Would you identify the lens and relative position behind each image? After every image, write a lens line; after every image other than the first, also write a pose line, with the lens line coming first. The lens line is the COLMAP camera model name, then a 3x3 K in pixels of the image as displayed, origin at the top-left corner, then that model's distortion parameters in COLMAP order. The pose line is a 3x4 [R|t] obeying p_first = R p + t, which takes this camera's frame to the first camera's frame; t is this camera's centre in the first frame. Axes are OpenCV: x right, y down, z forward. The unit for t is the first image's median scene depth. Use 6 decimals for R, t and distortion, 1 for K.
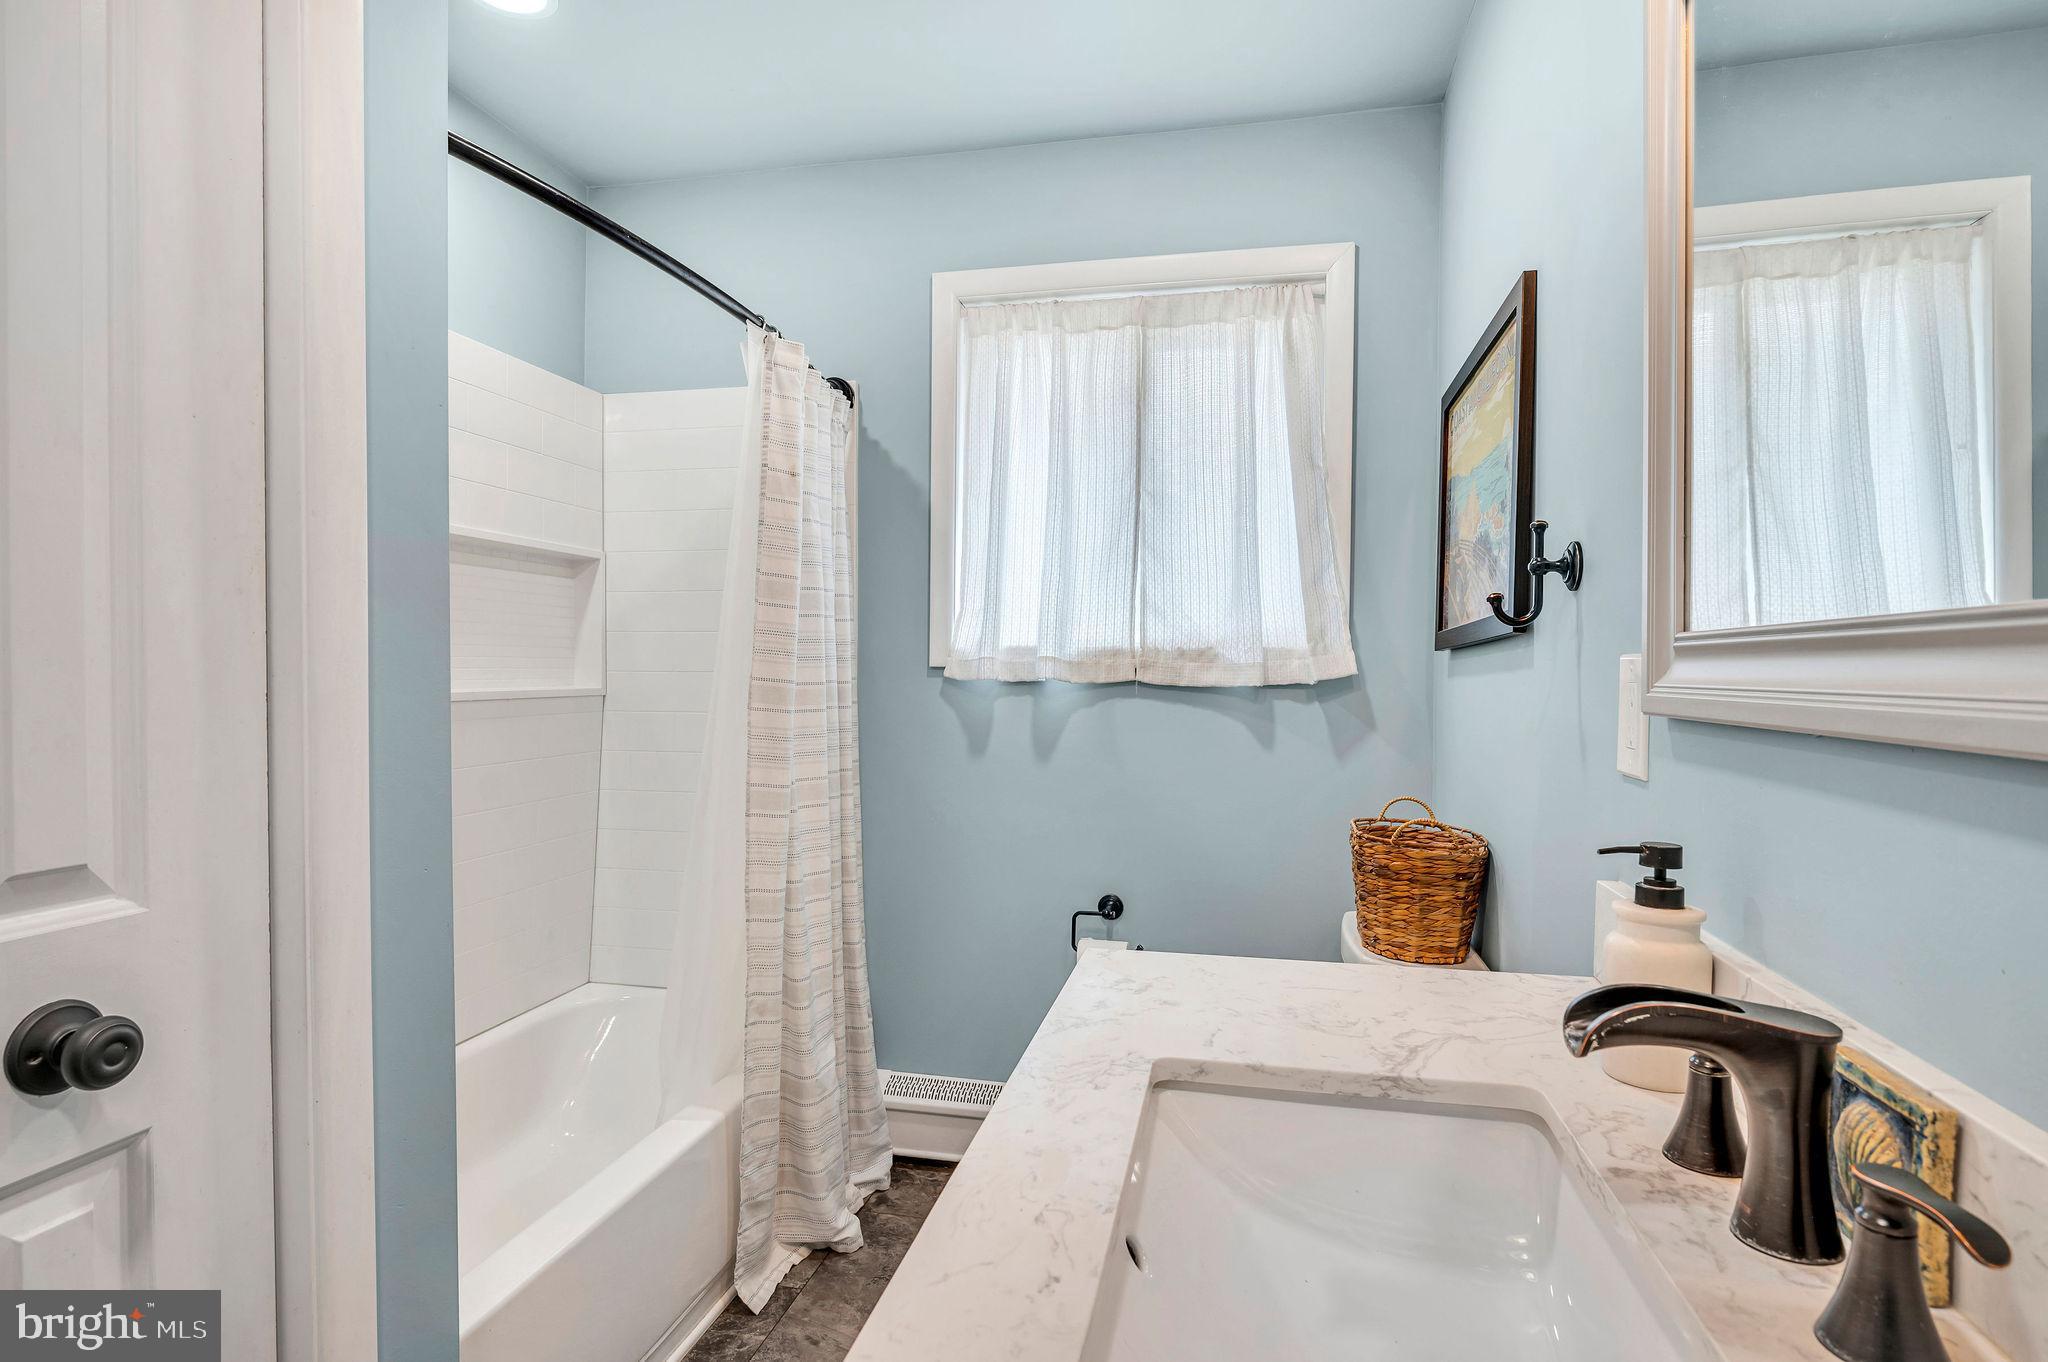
lens RADIAL K [[1077.0, 0, 1037.3], [0, 1077.0, 694.9], [0, 0, 1]] dist [-0.012446, 0.003146]
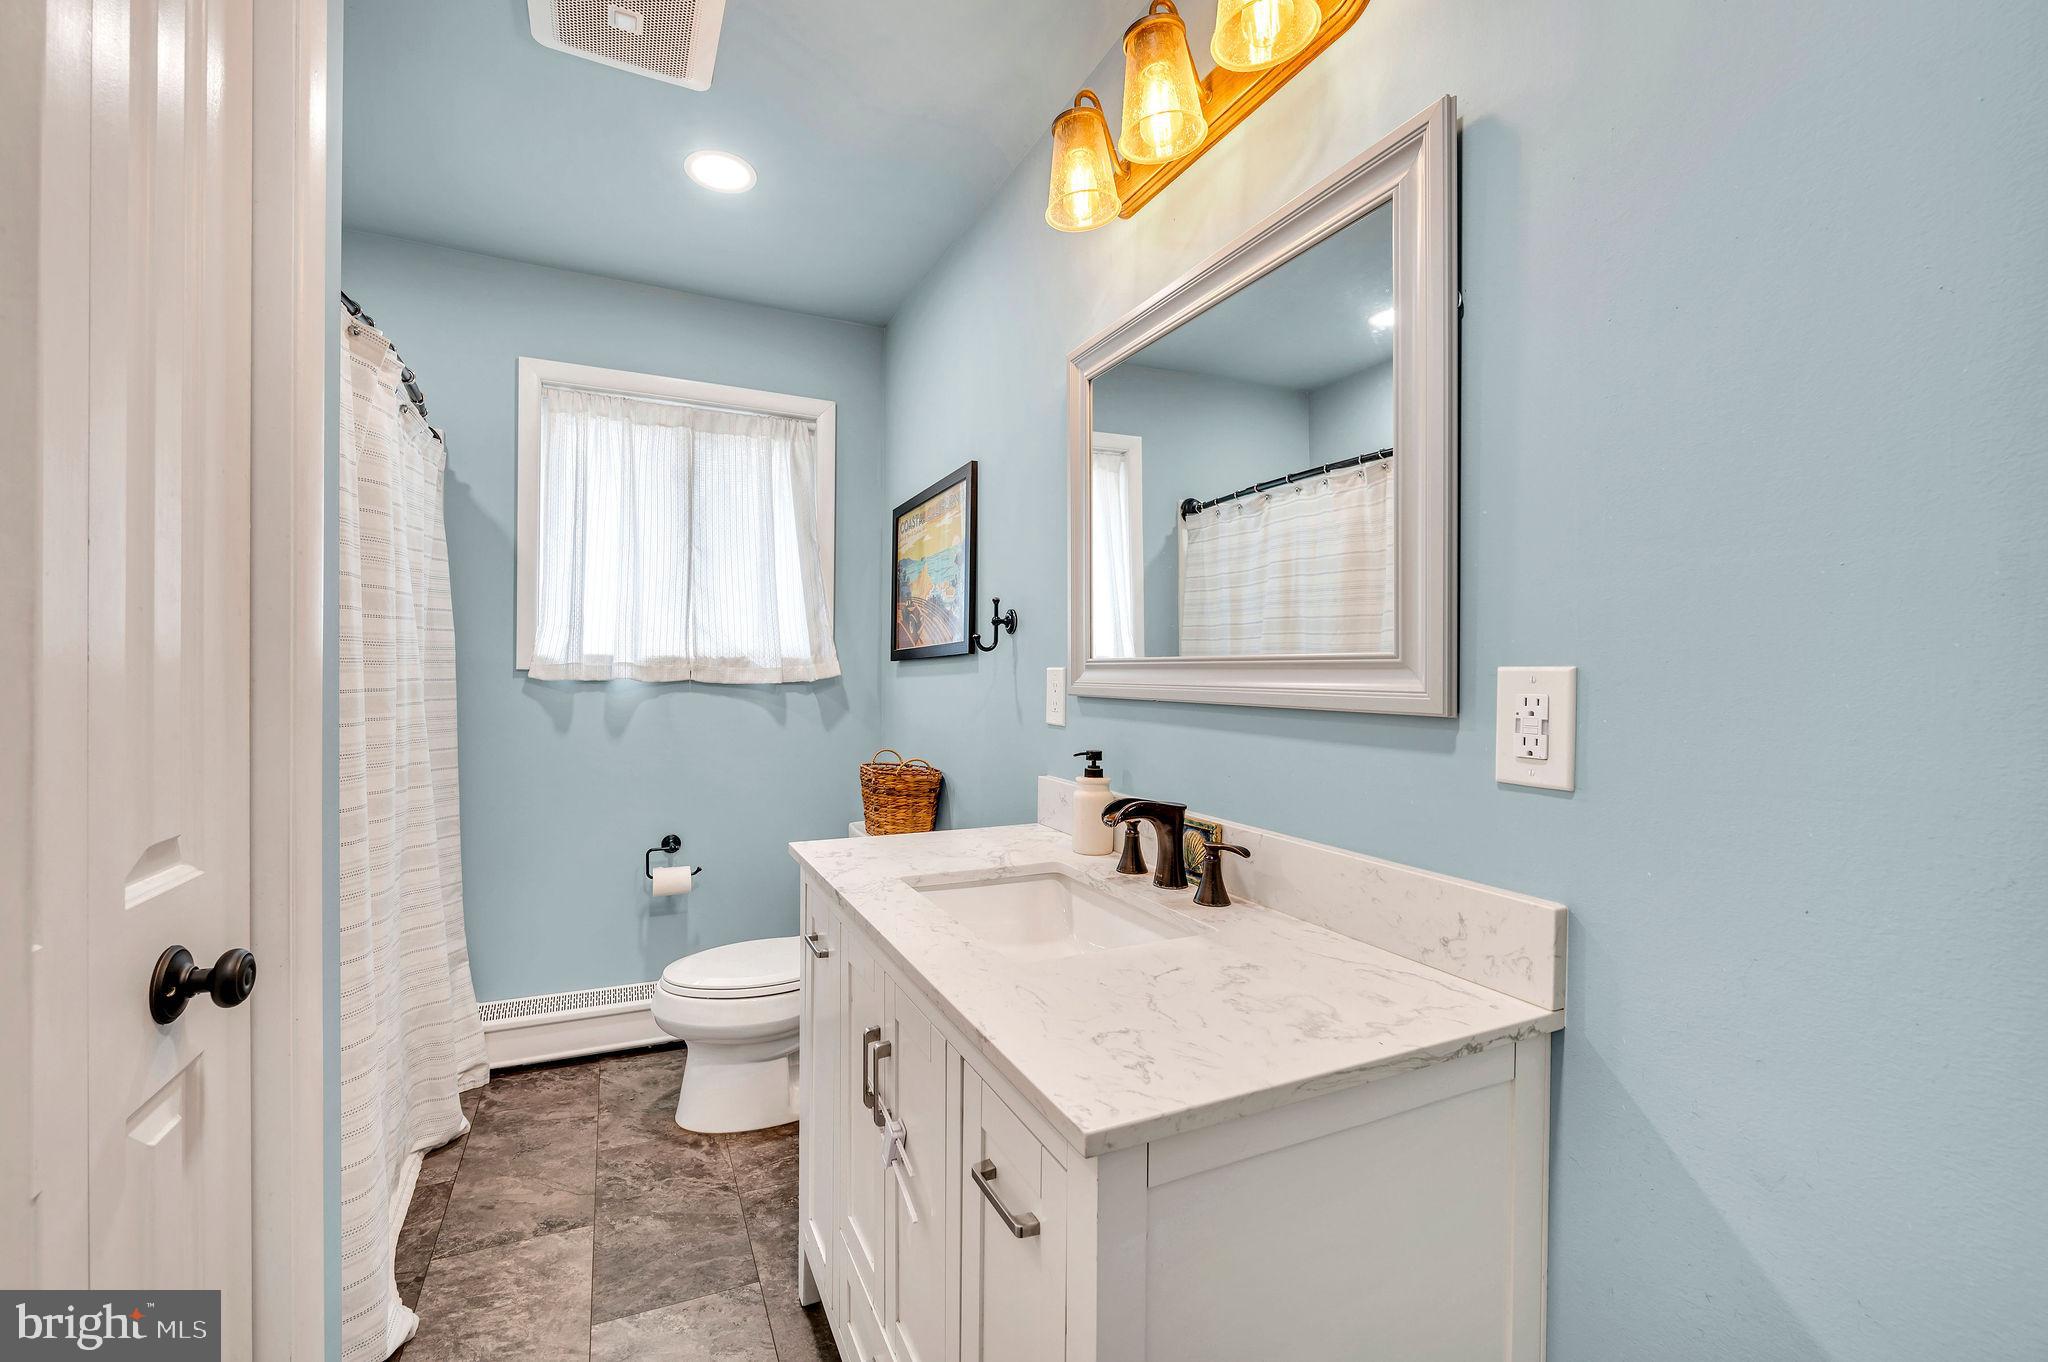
lens RADIAL K [[855.2, 0, 1012.8], [0, 855.2, 673.6], [0, 0, 1]] dist [-0.002358, -0.000027]
pose [[0.787640, 0.000198, 0.616136, -0.341127], [0.010863, 0.999840, -0.014209, -0.001488], [-0.616040, 0.017885, 0.787512, -0.180298]]
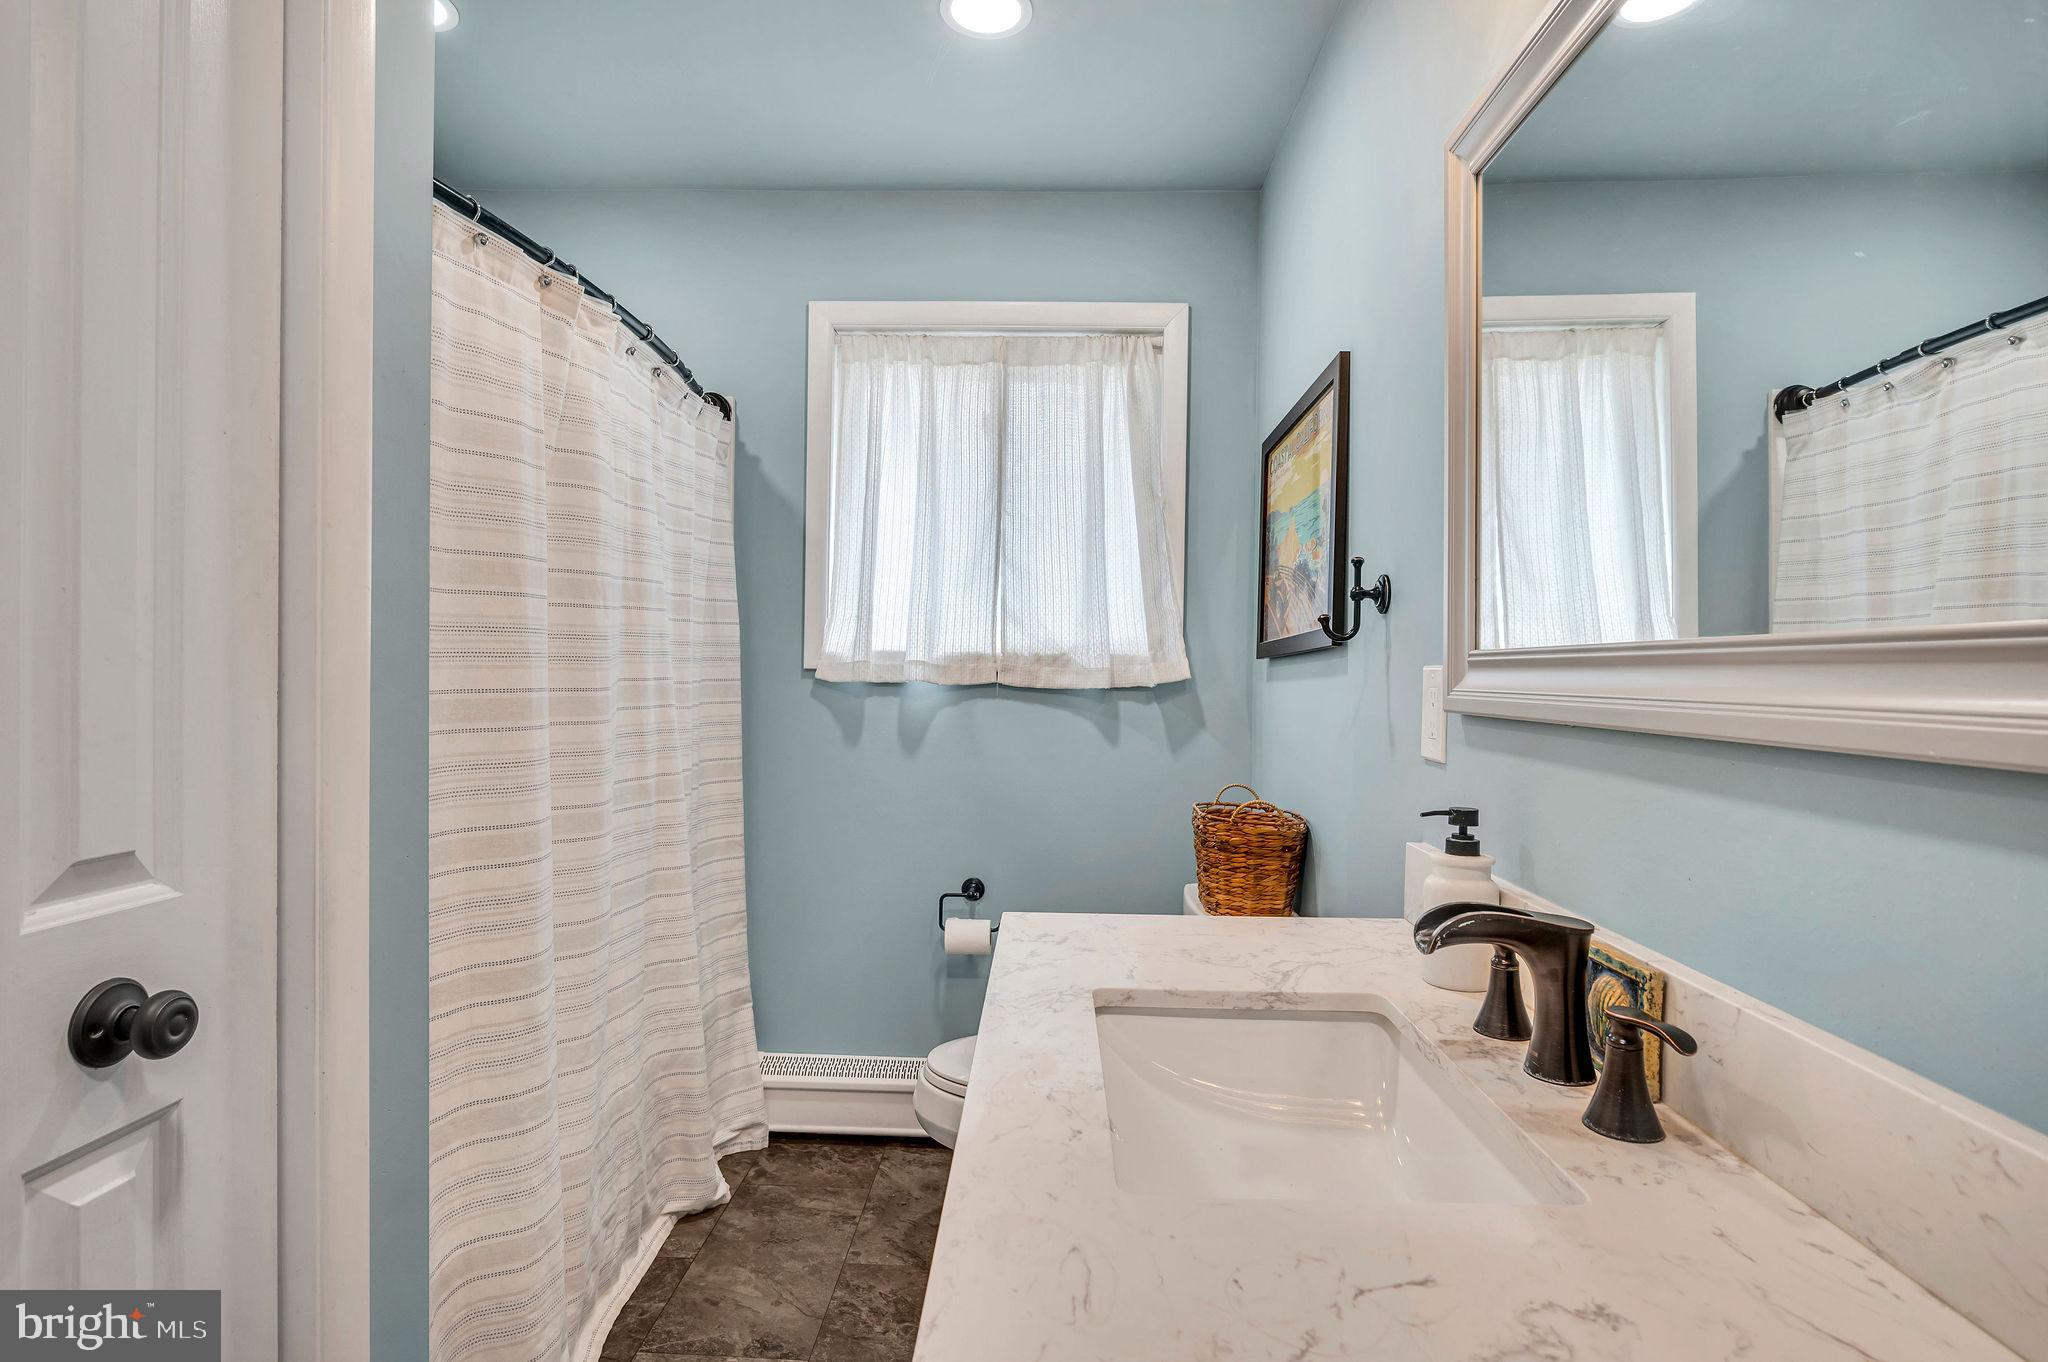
lens RADIAL K [[1077.0, 0, 1029.5], [0, 1077.0, 679.9], [0, 0, 1]] dist [-0.012446, 0.003146]
pose [[0.981237, 0.006017, 0.192713, -0.114122], [-0.003177, 0.999882, -0.015041, 0.000287], [-0.192780, 0.014146, 0.981140, -0.116930]]
